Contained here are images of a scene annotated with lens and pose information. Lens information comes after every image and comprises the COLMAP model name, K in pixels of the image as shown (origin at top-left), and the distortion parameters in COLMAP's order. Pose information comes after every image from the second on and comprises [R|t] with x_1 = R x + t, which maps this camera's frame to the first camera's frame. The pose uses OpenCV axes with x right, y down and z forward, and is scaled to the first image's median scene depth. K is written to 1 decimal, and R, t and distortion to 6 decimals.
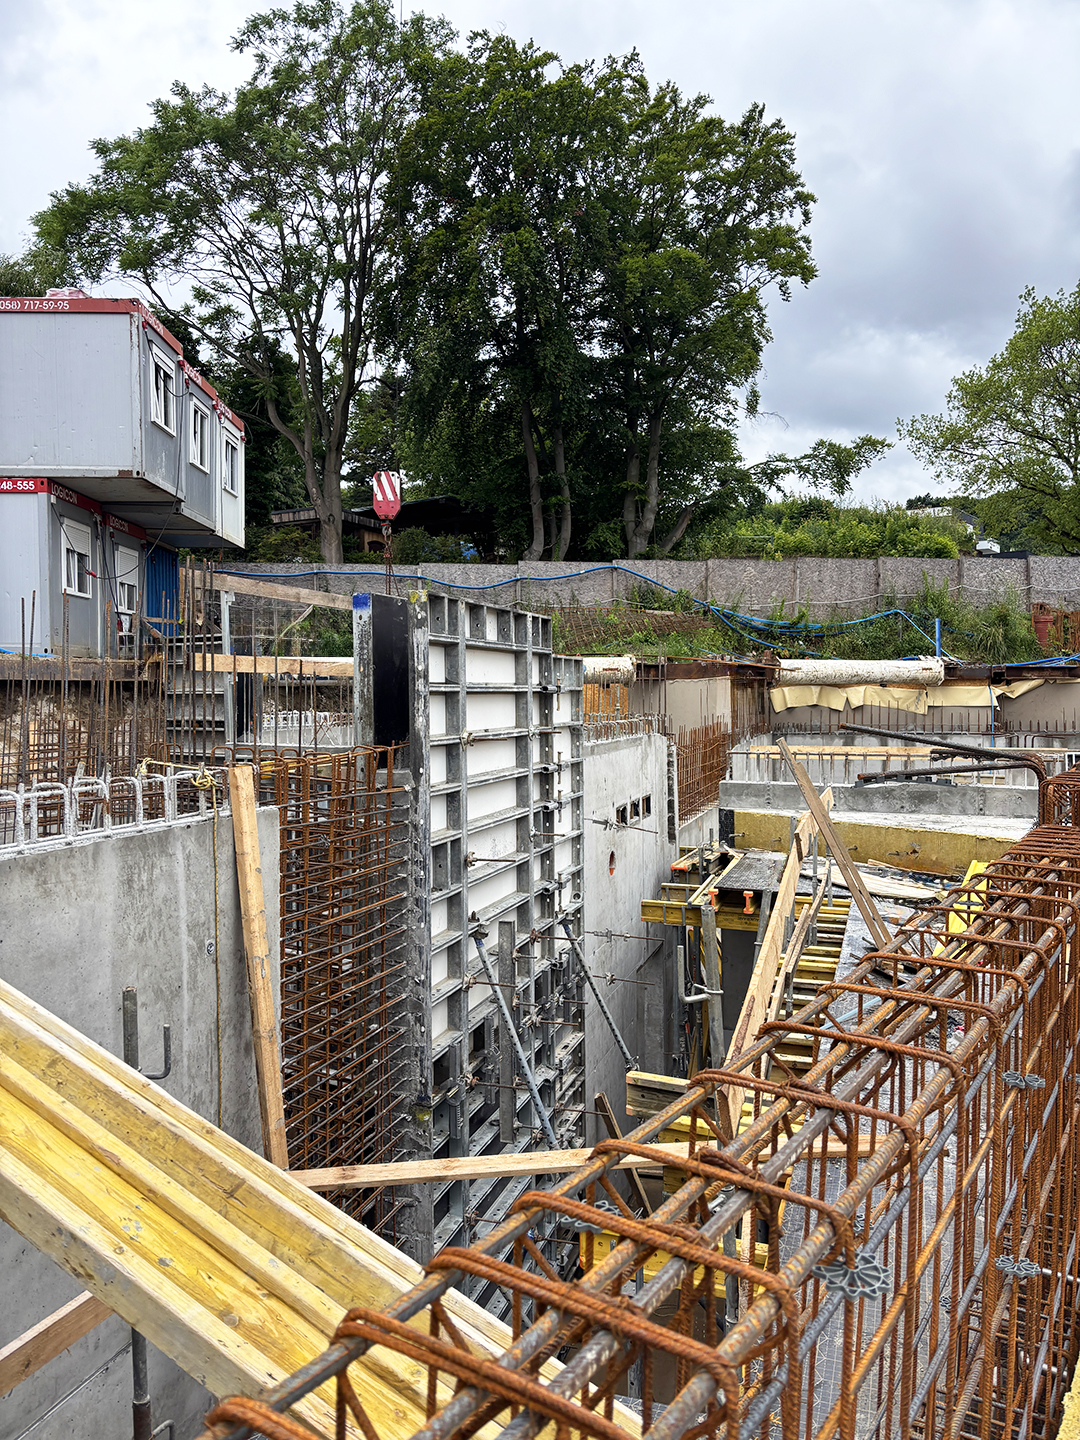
lens RADIAL K [[1091.0, 0, 513.1], [0, 1091.0, 715.3], [0, 0, 1]] dist [0.036516, -0.003090]
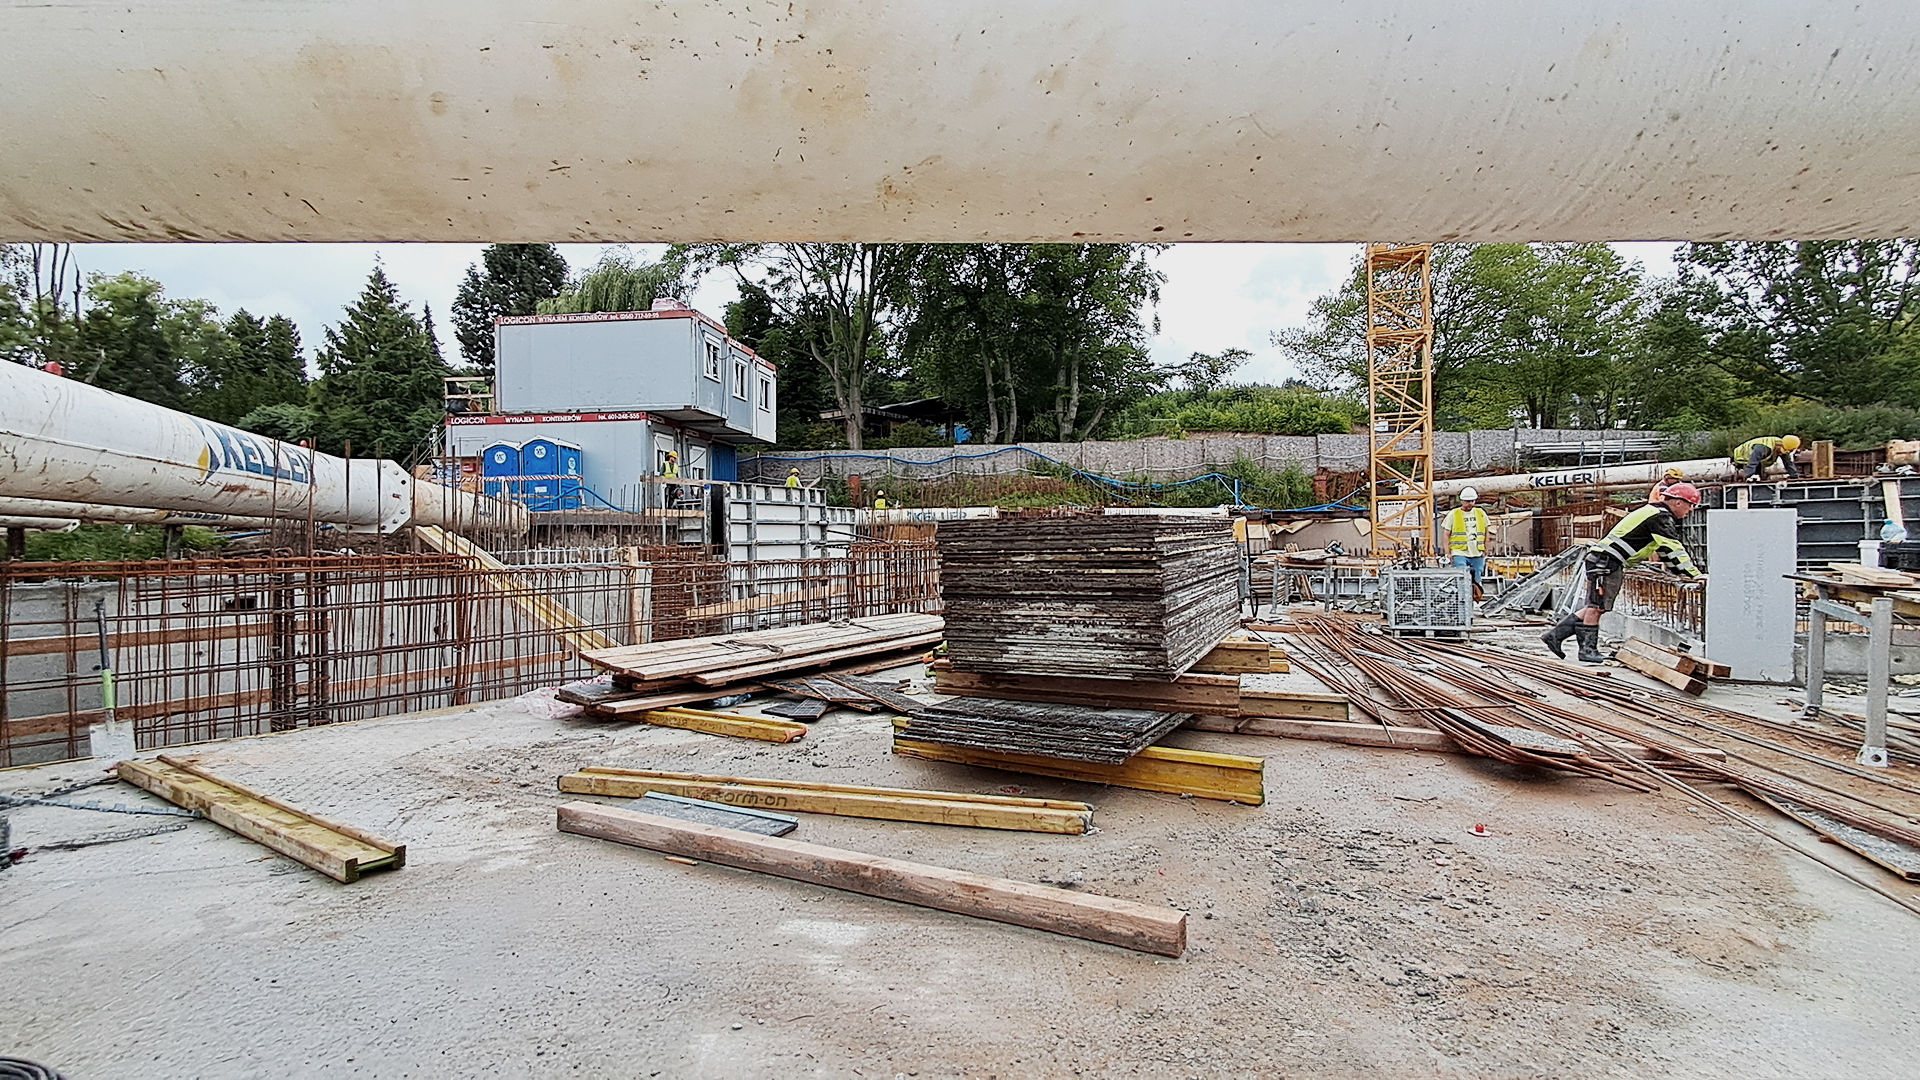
lens RADIAL K [[893.2, 0, 960.0], [0, 893.2, 540.0], [0, 0, 1]] dist [-0.000655, 0.012237]
pose [[0.991973, -0.006650, -0.126273, 0.151447], [0.004254, 0.999806, -0.019241, 0.013256], [0.126376, 0.018549, 0.991809, -0.212178]]
